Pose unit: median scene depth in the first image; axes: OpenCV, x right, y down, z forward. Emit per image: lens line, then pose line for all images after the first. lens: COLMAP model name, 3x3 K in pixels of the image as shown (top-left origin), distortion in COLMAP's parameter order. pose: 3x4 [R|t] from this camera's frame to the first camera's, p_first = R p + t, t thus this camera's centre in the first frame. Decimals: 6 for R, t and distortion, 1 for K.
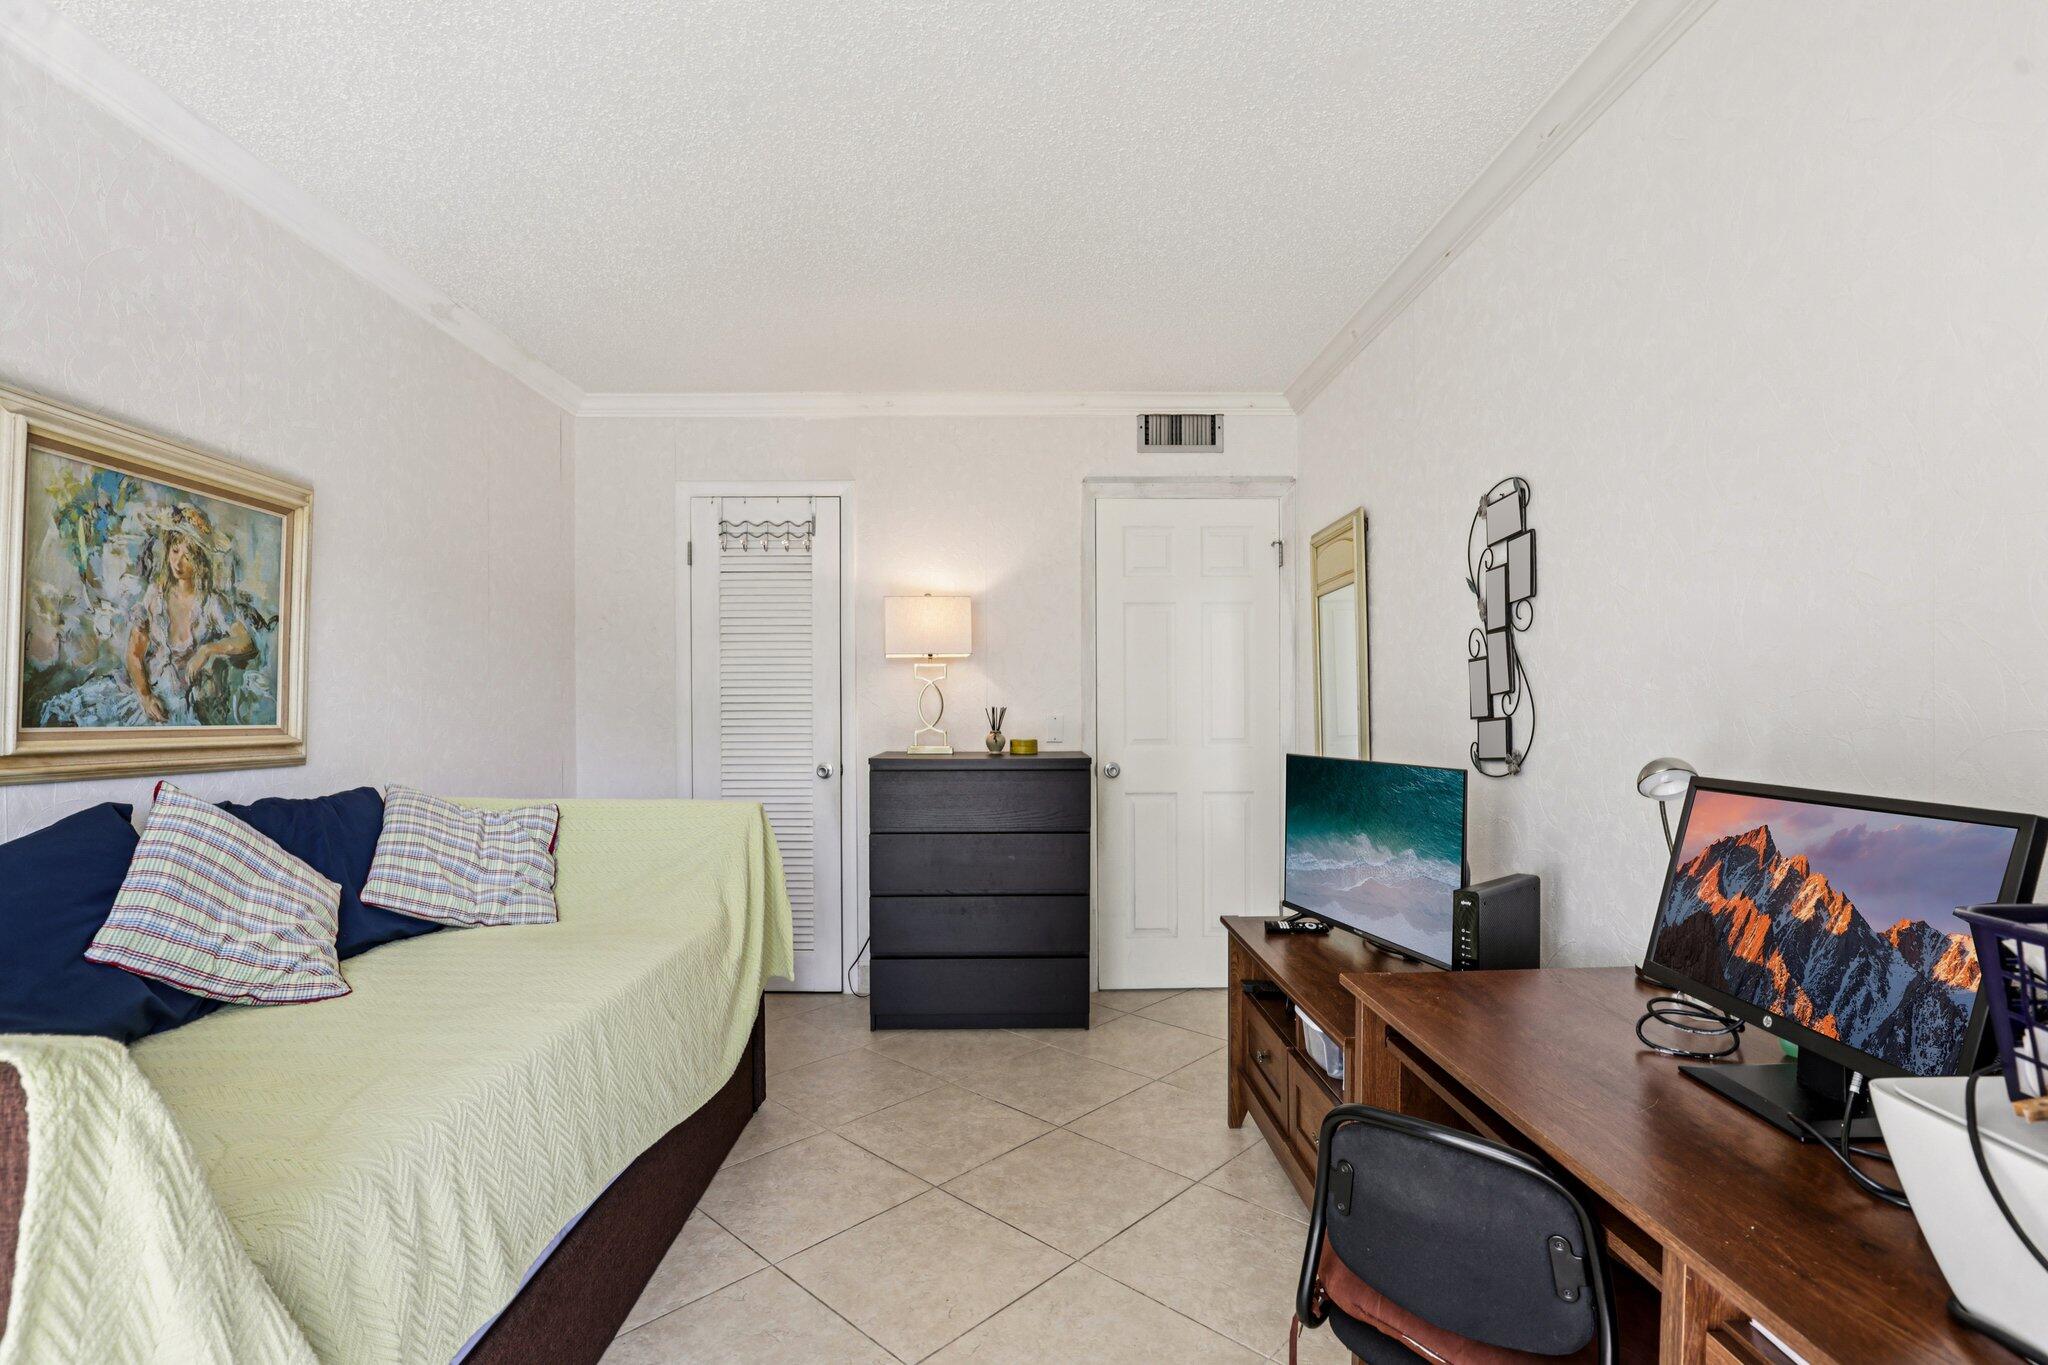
lens RADIAL K [[938.7, 0, 1025.0], [0, 938.7, 690.0], [0, 0, 1]] dist [-0.000435, -0.000030]
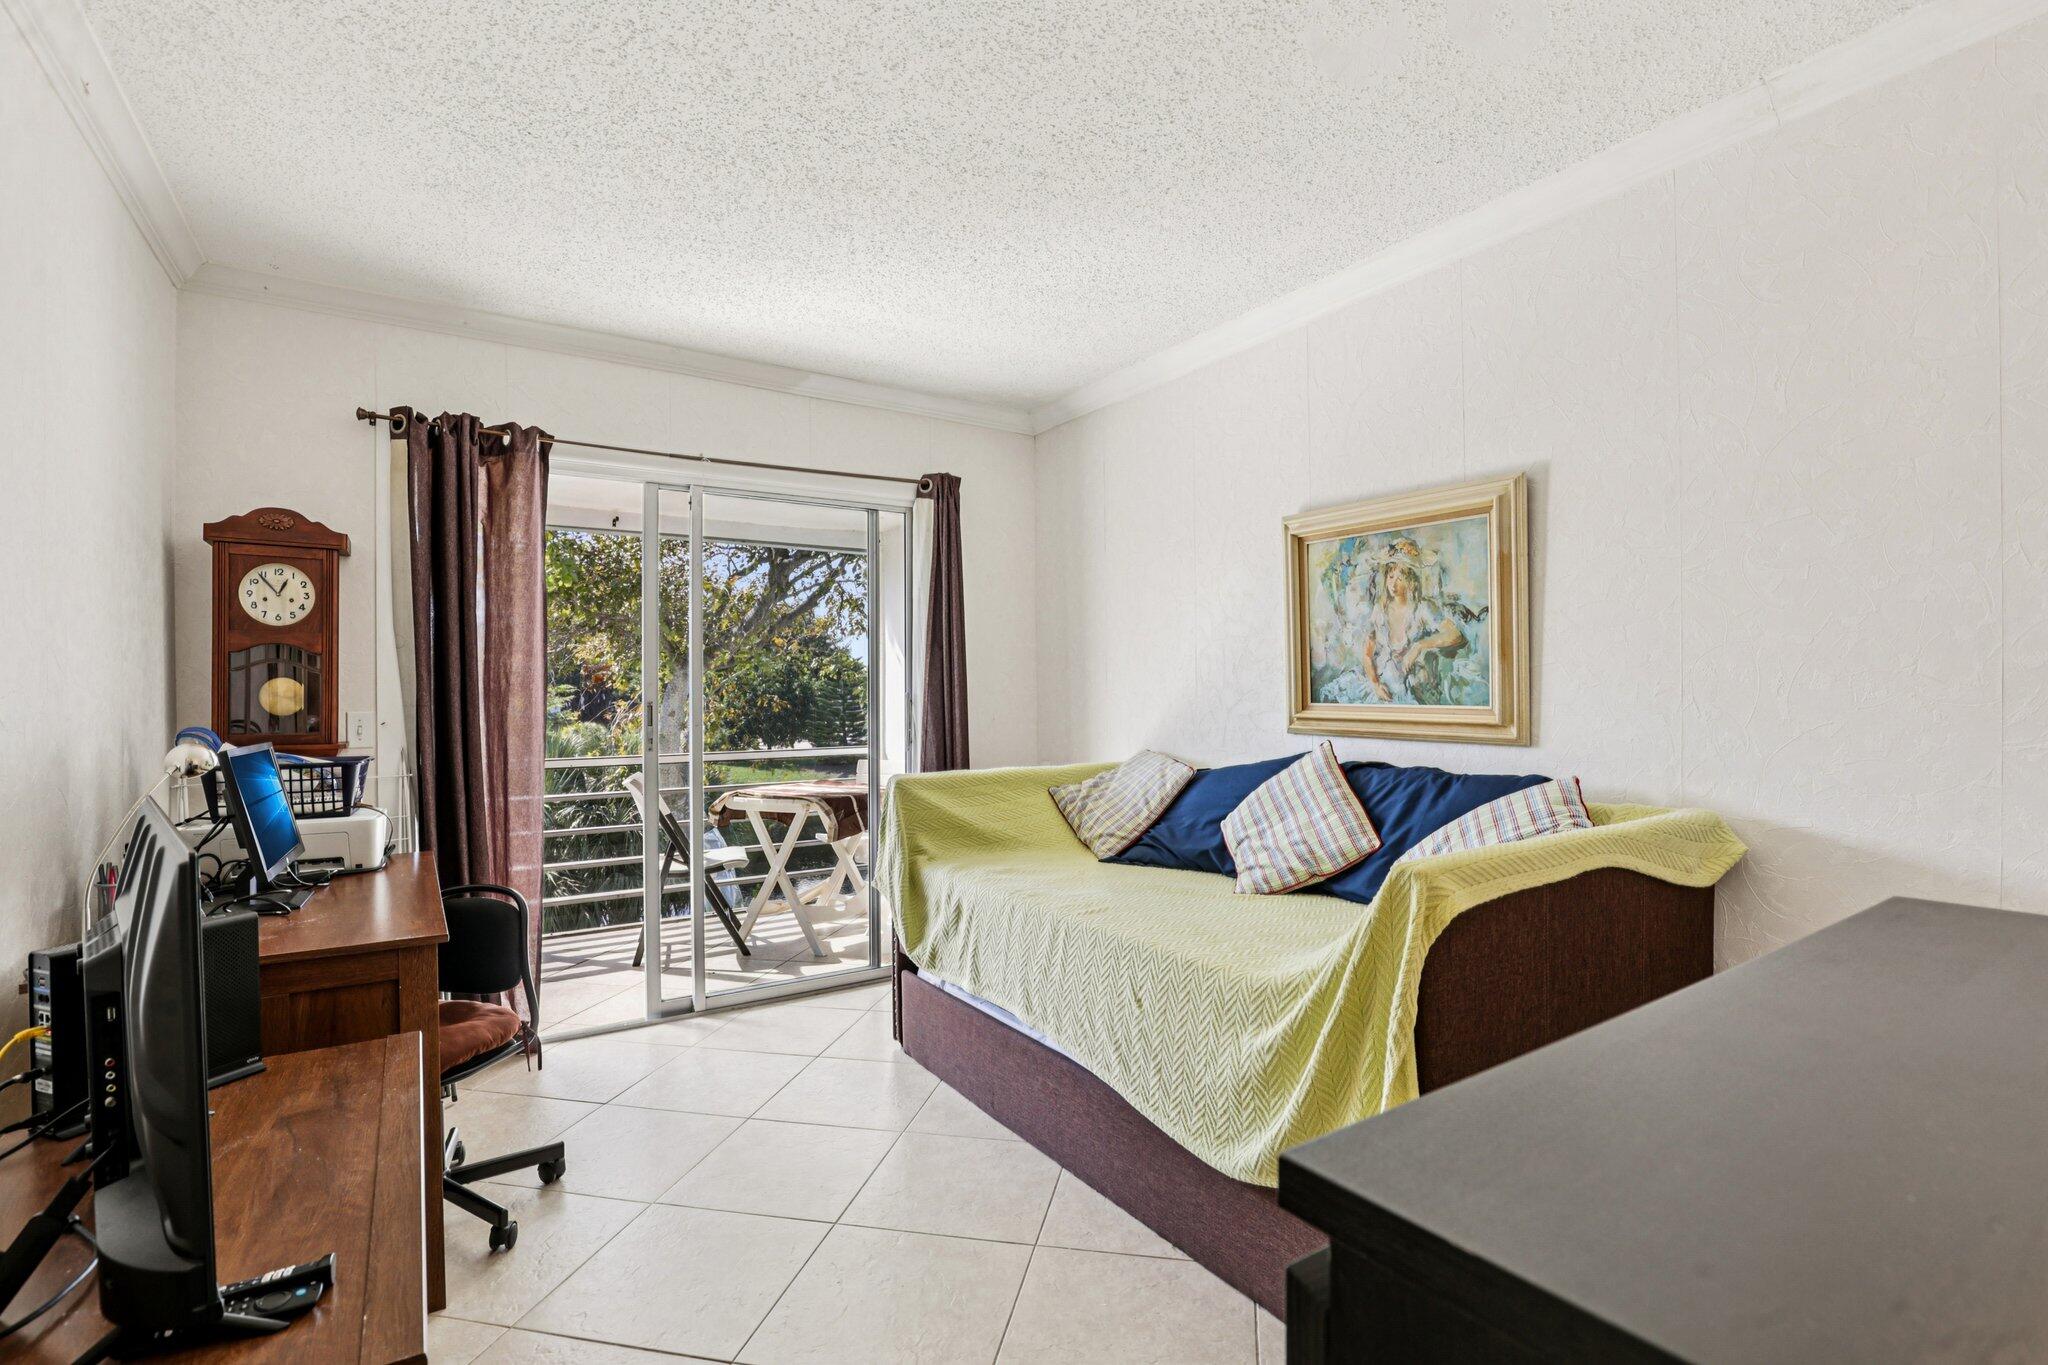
lens RADIAL K [[938.7, 0, 1025.3], [0, 938.7, 688.3], [0, 0, 1]] dist [-0.000435, -0.000030]
pose [[-0.840820, 0.003948, -0.541300, 0.281730], [0.017594, 0.999644, -0.020038, 0.032096], [0.541028, -0.026372, -0.840591, 1.821935]]
